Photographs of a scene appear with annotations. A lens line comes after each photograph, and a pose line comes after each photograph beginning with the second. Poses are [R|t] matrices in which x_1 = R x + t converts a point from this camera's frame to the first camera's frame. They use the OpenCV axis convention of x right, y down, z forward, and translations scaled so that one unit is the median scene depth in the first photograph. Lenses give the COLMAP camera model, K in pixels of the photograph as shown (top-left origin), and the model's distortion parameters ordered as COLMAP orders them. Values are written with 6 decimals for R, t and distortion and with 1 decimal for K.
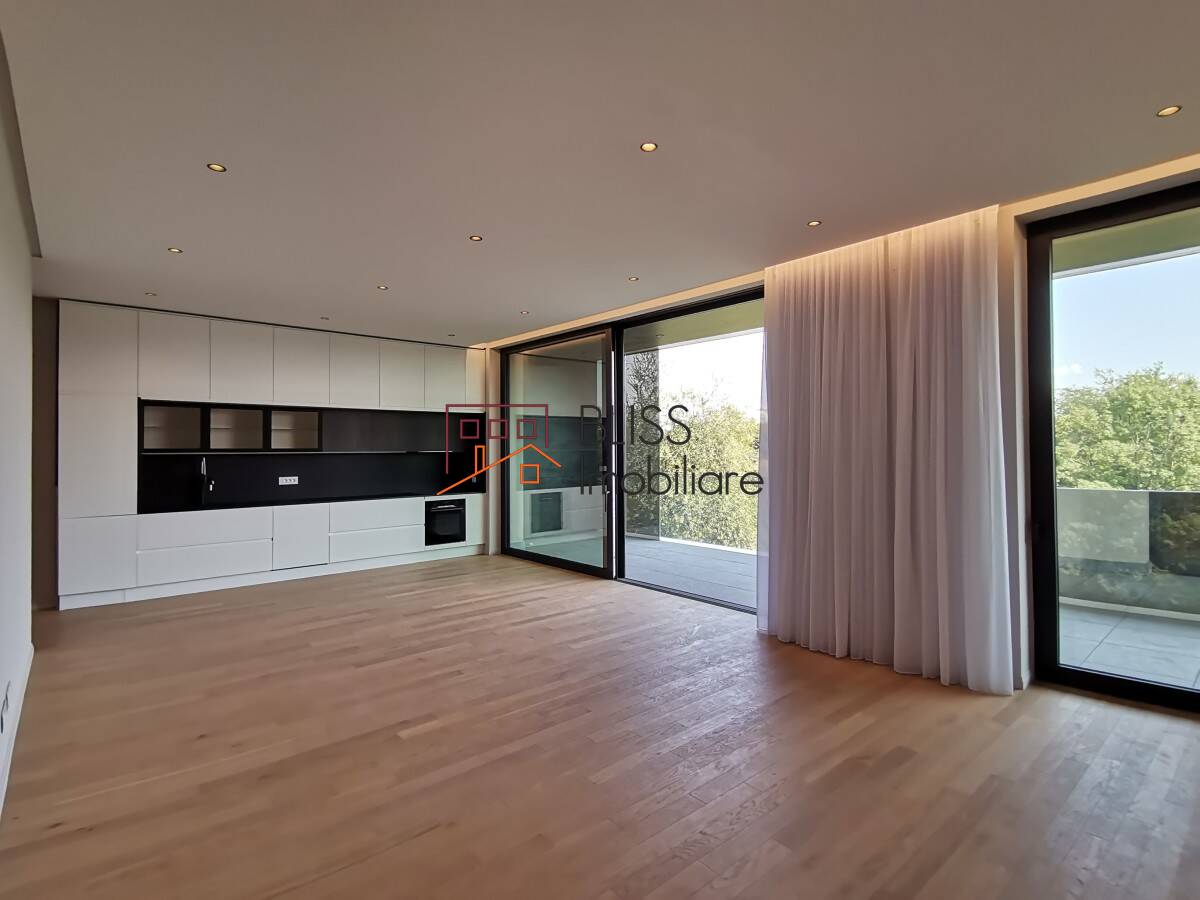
lens RADIAL K [[600.1, 0, 603.4], [0, 600.1, 439.2], [0, 0, 1]] dist [0.025473, -0.000255]
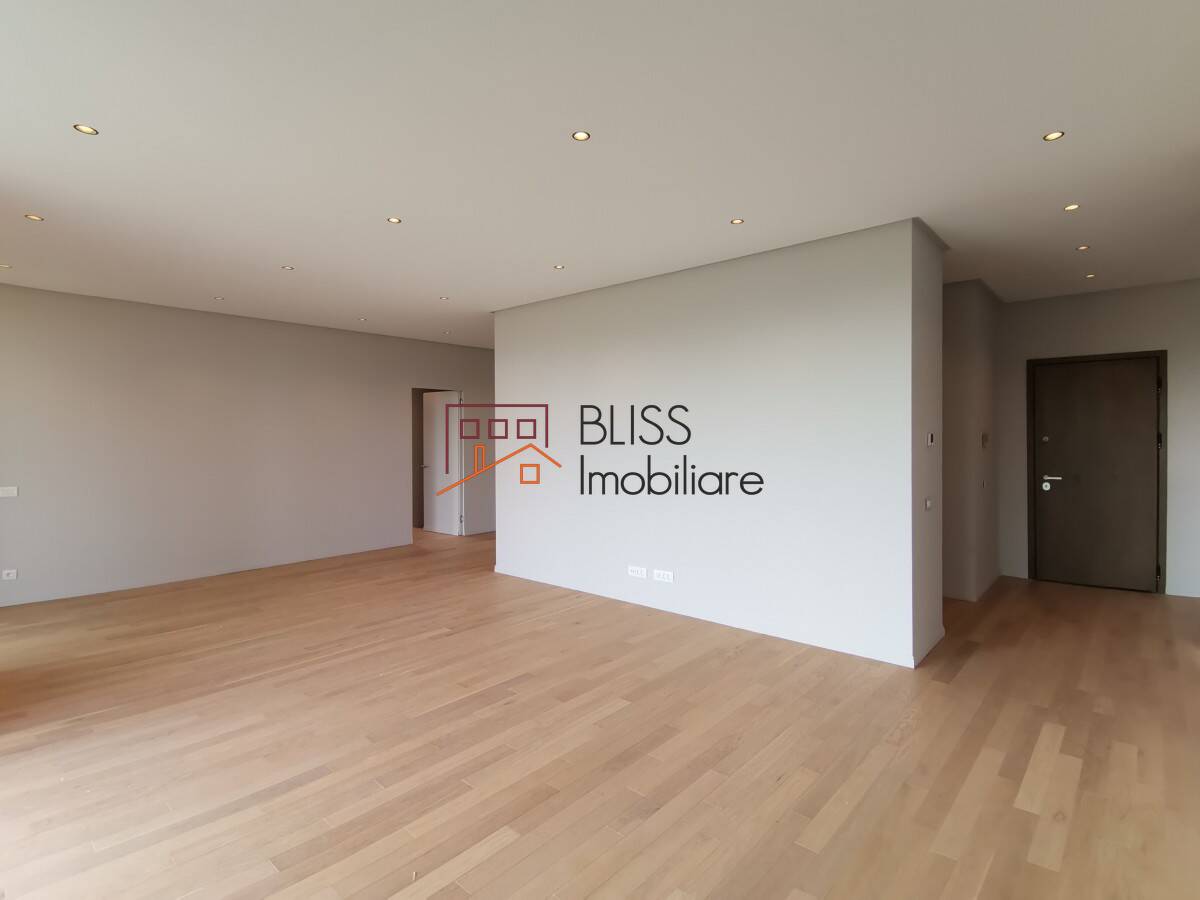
lens RADIAL K [[599.1, 0, 605.1], [0, 599.1, 437.2], [0, 0, 1]] dist [0.050743, -0.042513]
pose [[-0.990649, 0.010143, -0.136058, -0.263487], [0.011777, 0.999868, -0.011206, 0.012654], [0.135926, -0.012704, -0.990638, 1.284205]]
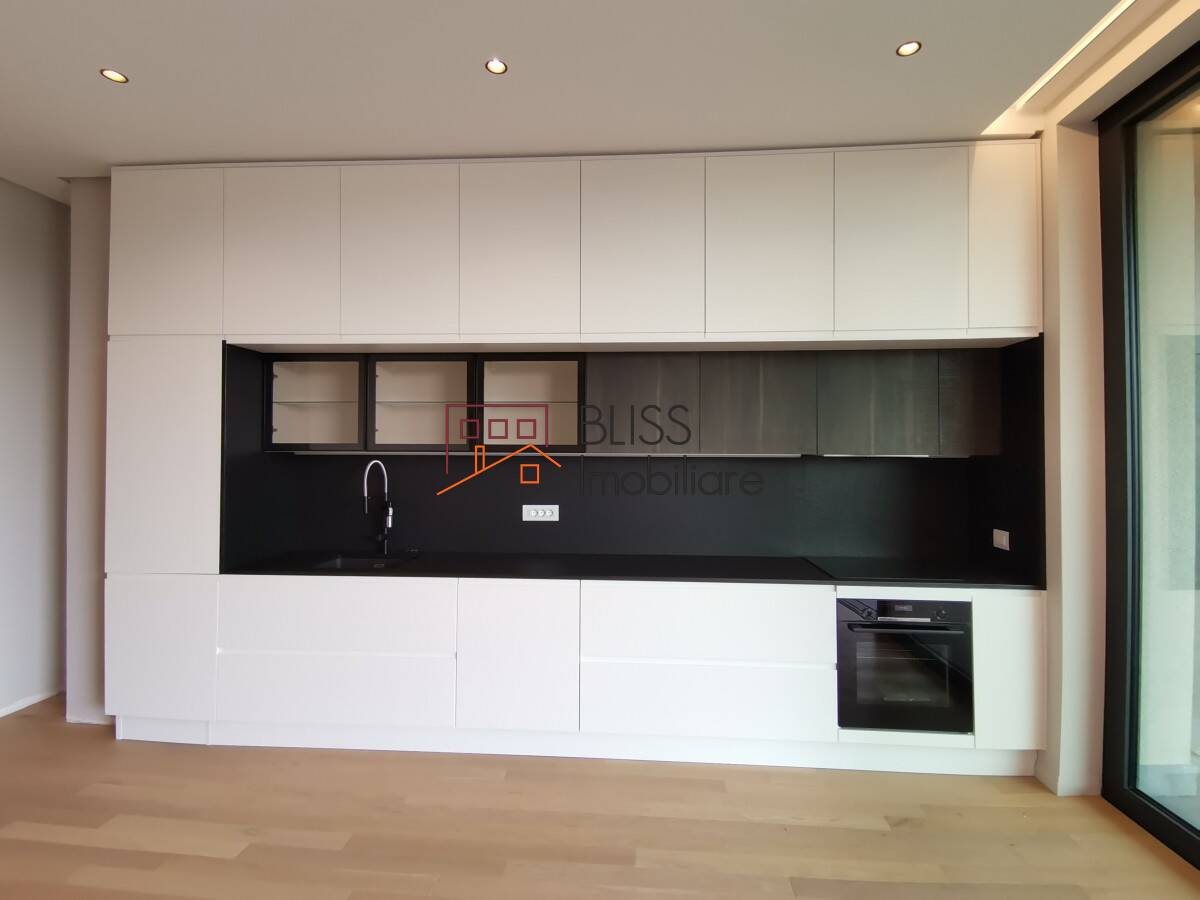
lens RADIAL K [[599.1, 0, 605.1], [0, 599.1, 437.2], [0, 0, 1]] dist [0.050743, -0.042513]
pose [[0.707790, -0.003824, -0.706413, -0.180726], [0.004439, 0.999990, -0.000966, 0.011727], [0.706409, -0.002453, 0.707799, 0.828948]]
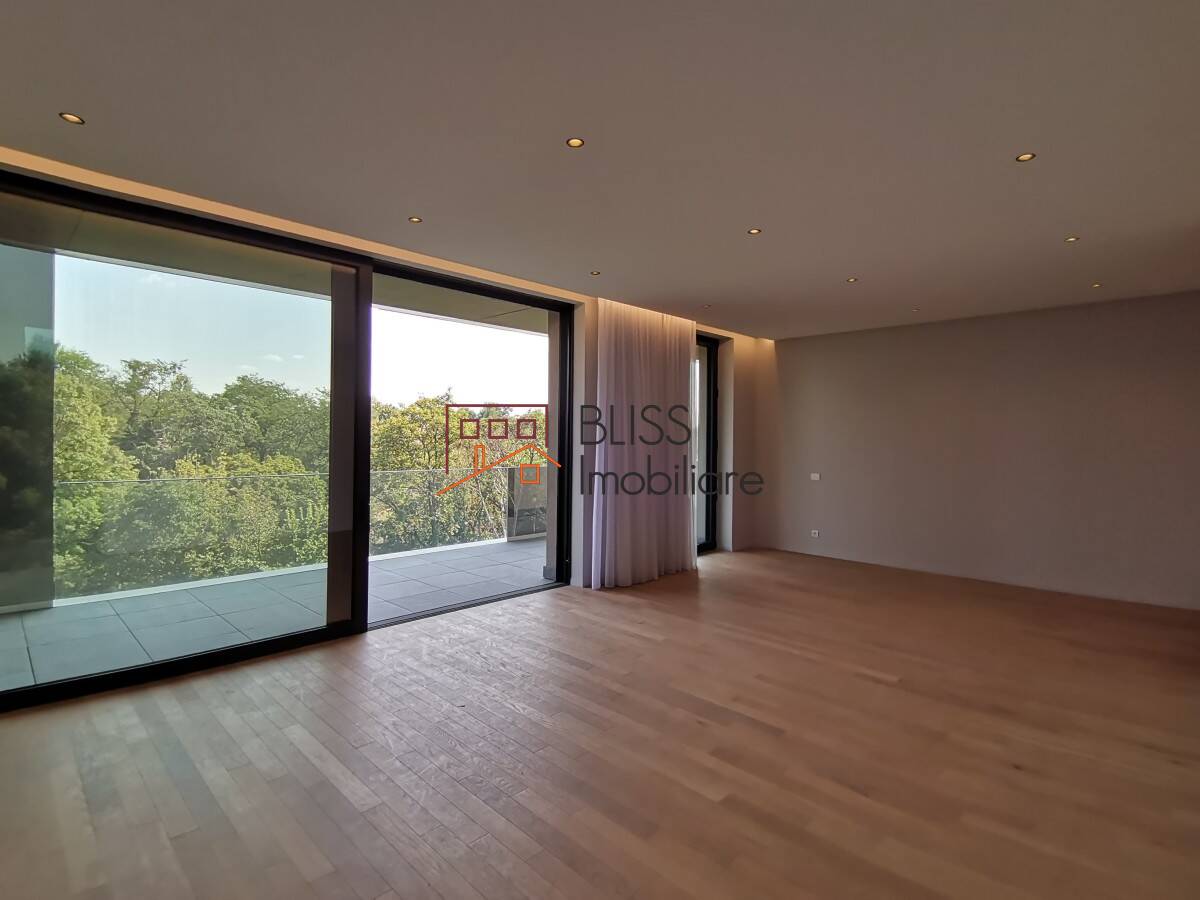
lens RADIAL K [[599.1, 0, 605.1], [0, 599.1, 437.2], [0, 0, 1]] dist [0.050743, -0.042513]
pose [[-0.083456, 0.008161, 0.996478, -0.757418], [-0.026235, 0.999602, -0.010383, 0.012453], [-0.996166, -0.027009, -0.083208, 0.853005]]
